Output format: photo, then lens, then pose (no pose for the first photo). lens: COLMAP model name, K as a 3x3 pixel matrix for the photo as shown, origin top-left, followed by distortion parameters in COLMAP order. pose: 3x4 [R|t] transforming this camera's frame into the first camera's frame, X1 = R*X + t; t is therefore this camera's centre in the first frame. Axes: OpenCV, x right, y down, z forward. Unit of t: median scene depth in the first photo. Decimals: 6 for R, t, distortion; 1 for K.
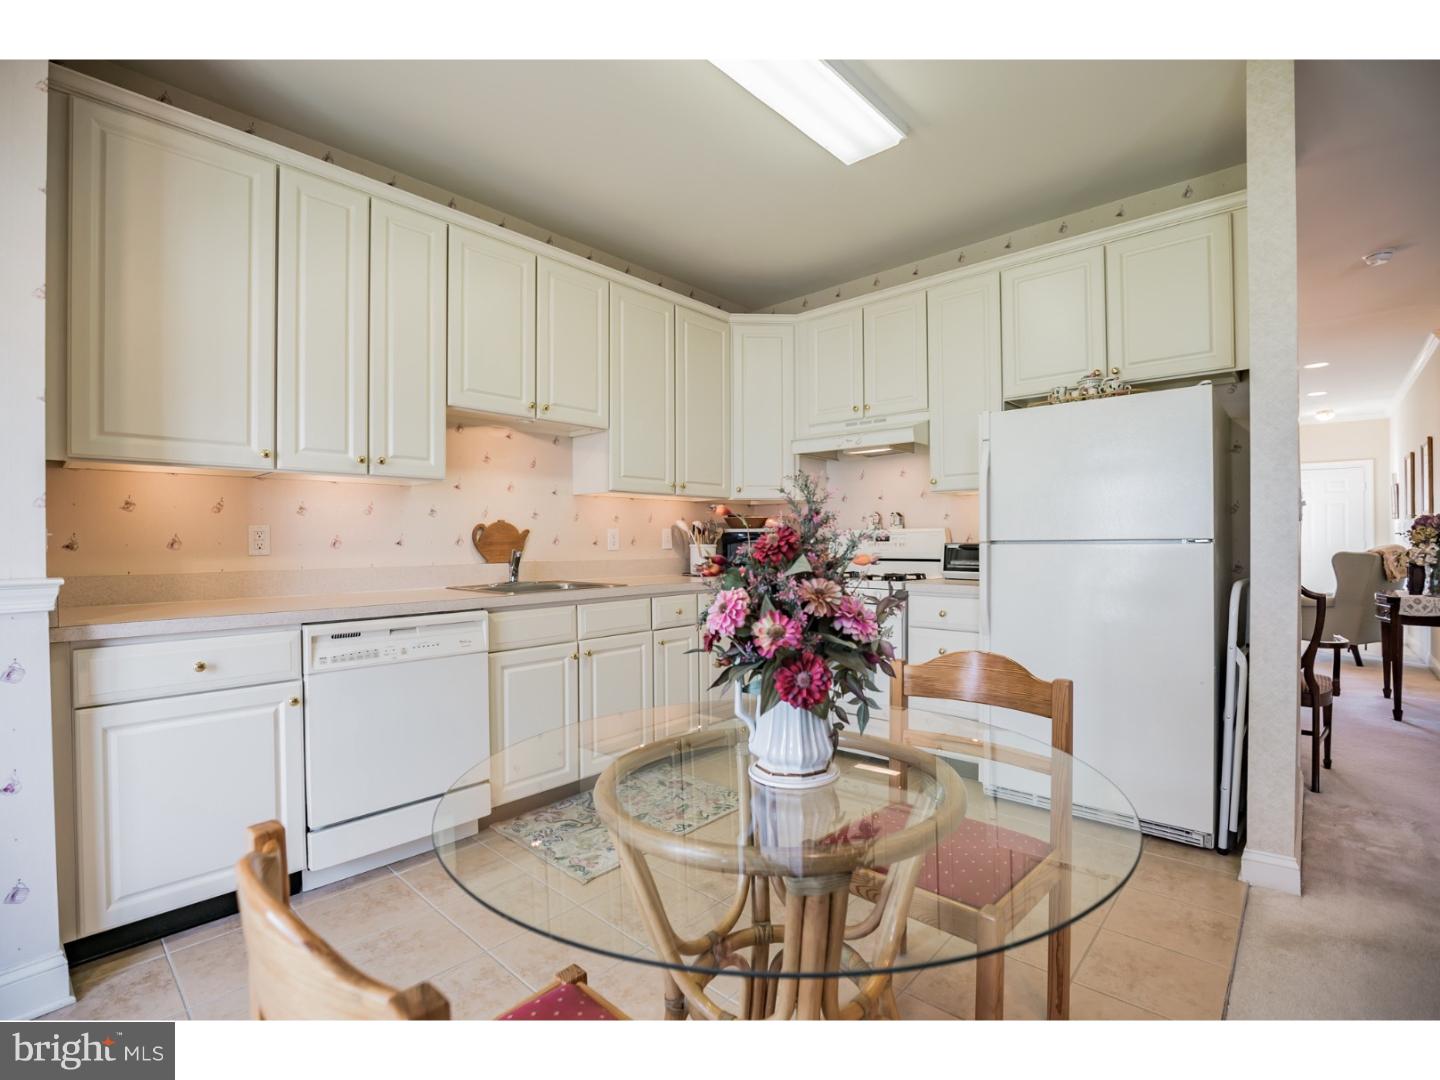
lens RADIAL K [[664.8, 0, 715.5], [0, 664.8, 535.2], [0, 0, 1]] dist [-0.032435, 0.000902]
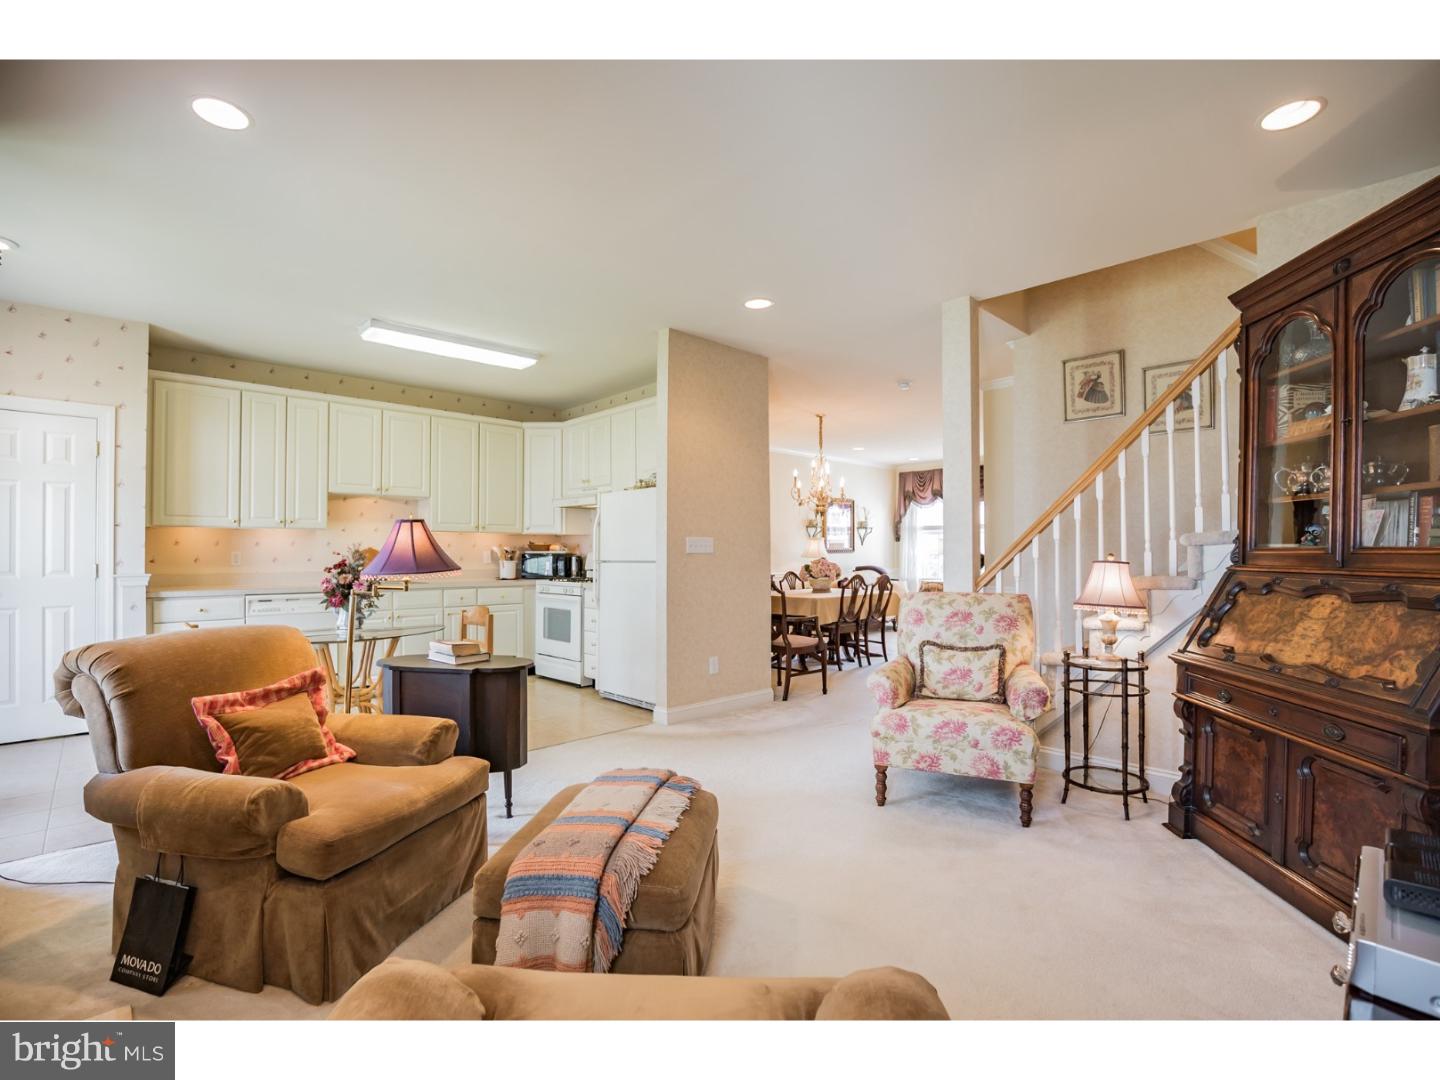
lens RADIAL K [[664.8, 0, 715.5], [0, 664.8, 535.2], [0, 0, 1]] dist [-0.032435, 0.000902]
pose [[0.997081, 0.001691, -0.076333, 0.882781], [-0.003103, 0.999826, -0.018390, -0.029802], [0.076289, 0.018573, 0.996913, -0.870944]]
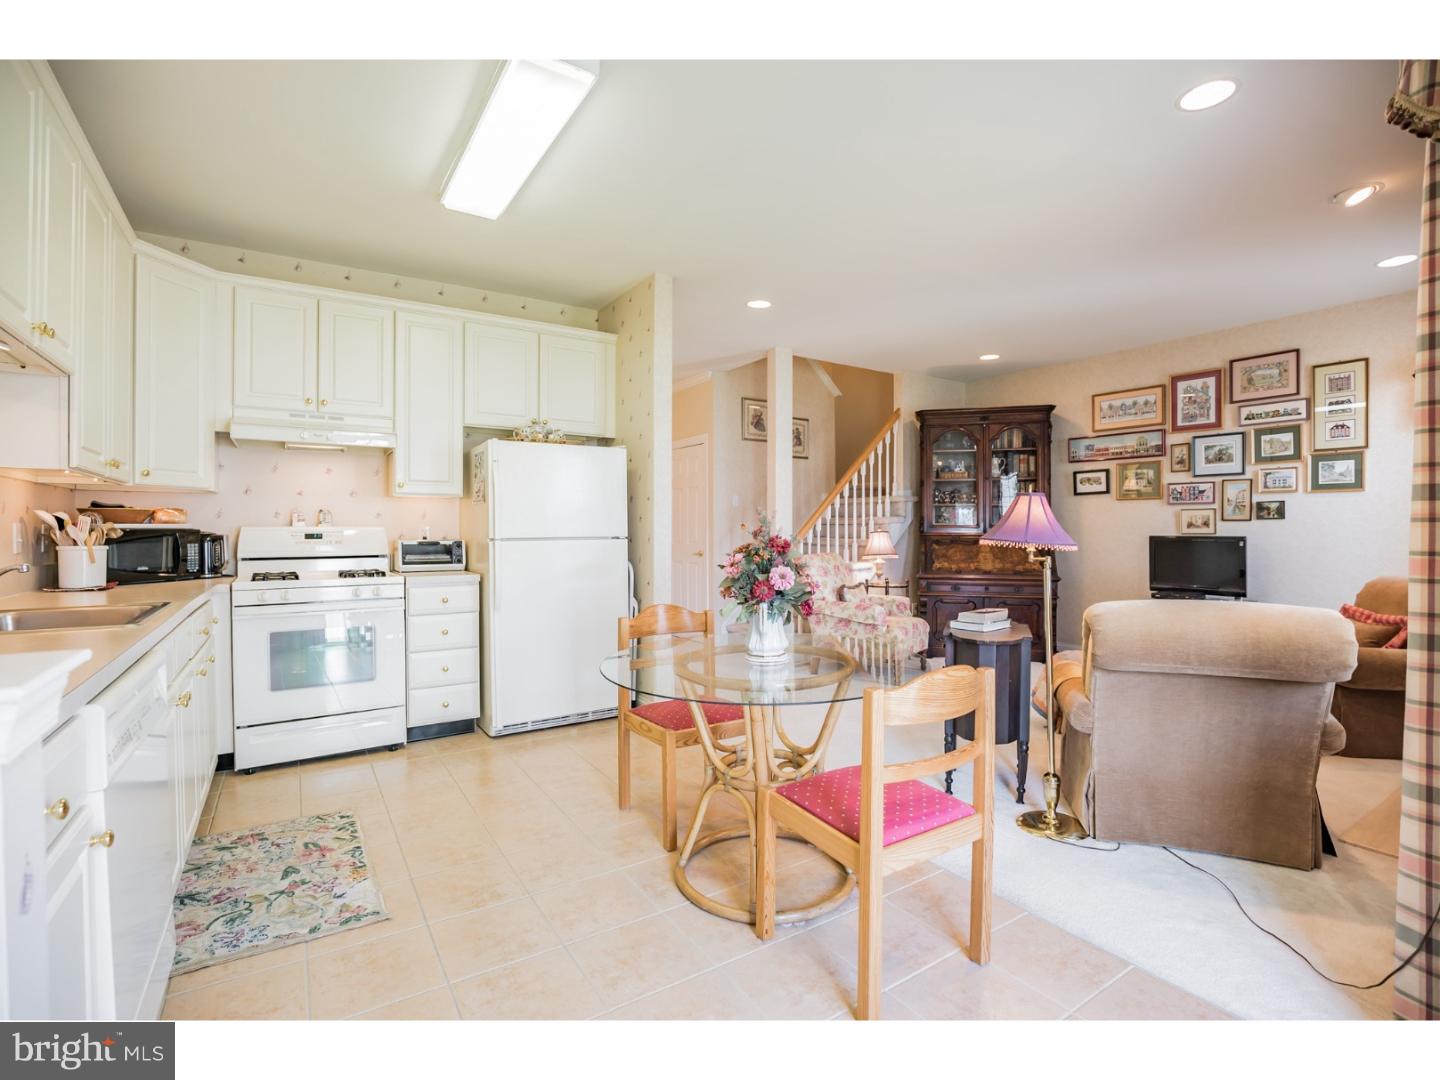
lens RADIAL K [[664.8, 0, 715.5], [0, 664.8, 535.2], [0, 0, 1]] dist [-0.032435, 0.000902]
pose [[0.243707, -0.001025, 0.969848, -0.806301], [-0.006558, 0.999975, 0.002705, -0.005541], [-0.969827, -0.007019, 0.243694, 0.289132]]
